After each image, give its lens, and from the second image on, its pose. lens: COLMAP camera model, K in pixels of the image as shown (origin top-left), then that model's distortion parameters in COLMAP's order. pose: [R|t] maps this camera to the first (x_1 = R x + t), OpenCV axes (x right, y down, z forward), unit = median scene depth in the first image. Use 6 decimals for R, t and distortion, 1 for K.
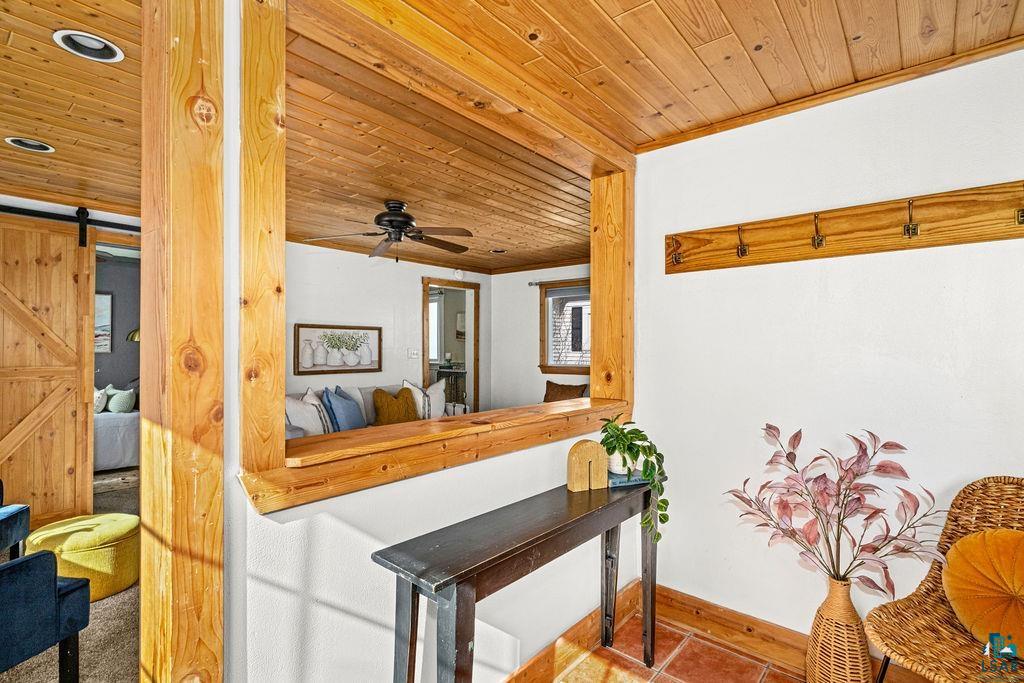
lens RADIAL K [[493.8, 0, 512.0], [0, 493.8, 341.5], [0, 0, 1]] dist [0.000608, 0.000208]
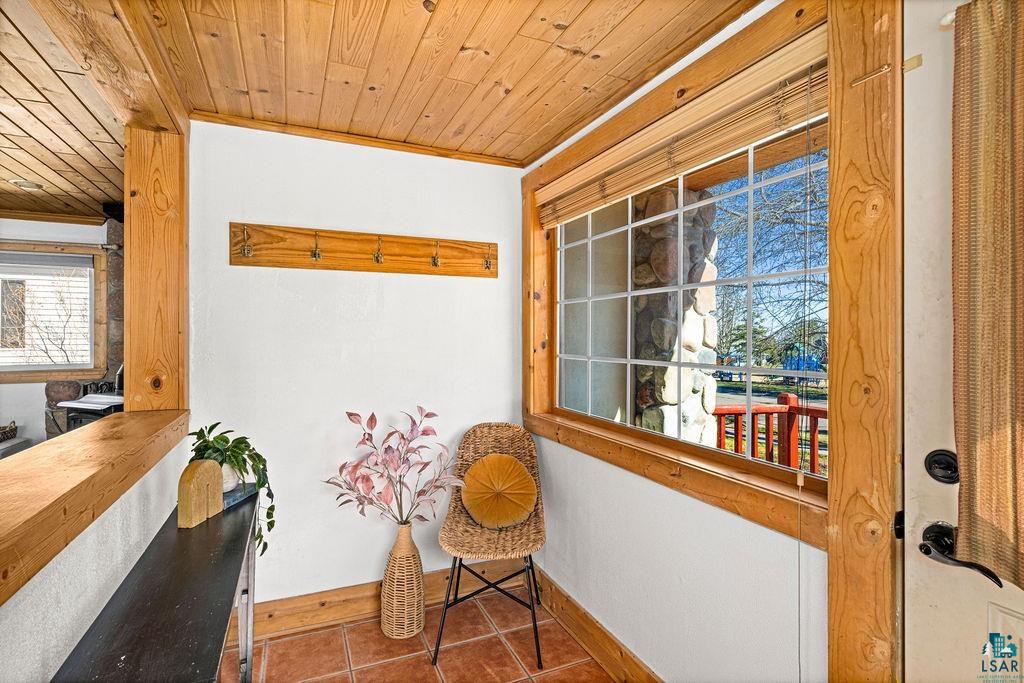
lens RADIAL K [[490.7, 0, 510.6], [0, 490.7, 334.1], [0, 0, 1]] dist [0.002011, 0.000003]
pose [[0.439818, 0.009110, 0.898041, -0.125345], [-0.007510, 0.999951, -0.006466, -0.003031], [-0.898056, -0.003900, 0.439865, 0.061988]]
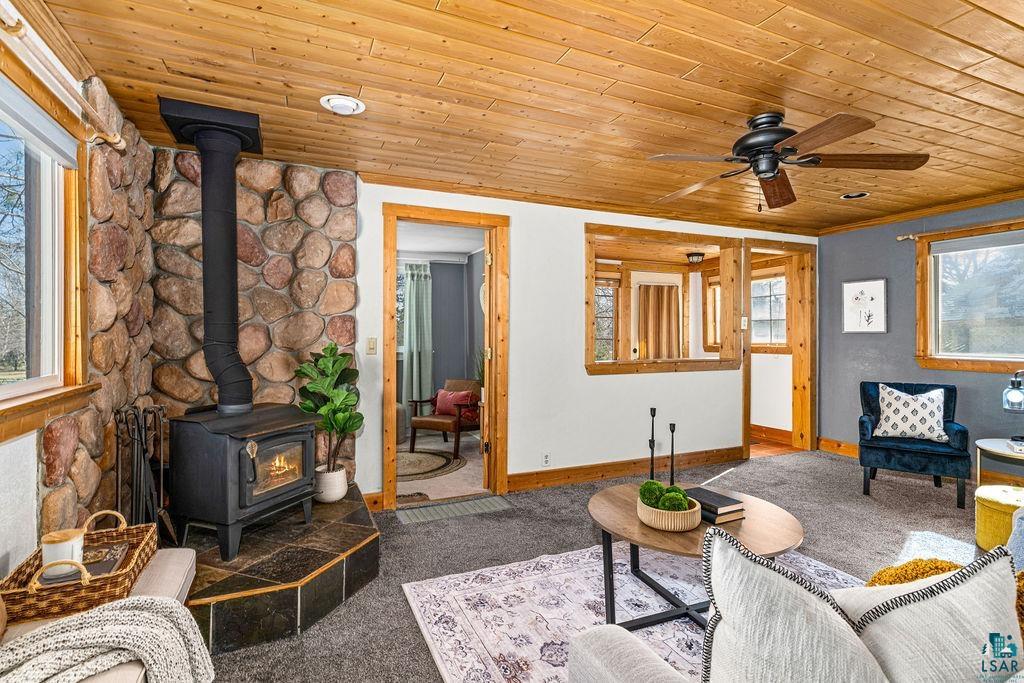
lens RADIAL K [[499.9, 0, 509.2], [0, 499.9, 334.6], [0, 0, 1]] dist [0.001760, 0.000033]
pose [[-0.896763, -0.000901, 0.442510, -0.169460], [-0.006221, 0.999925, -0.010571, 0.018672], [-0.442467, -0.012233, -0.896701, 1.335035]]
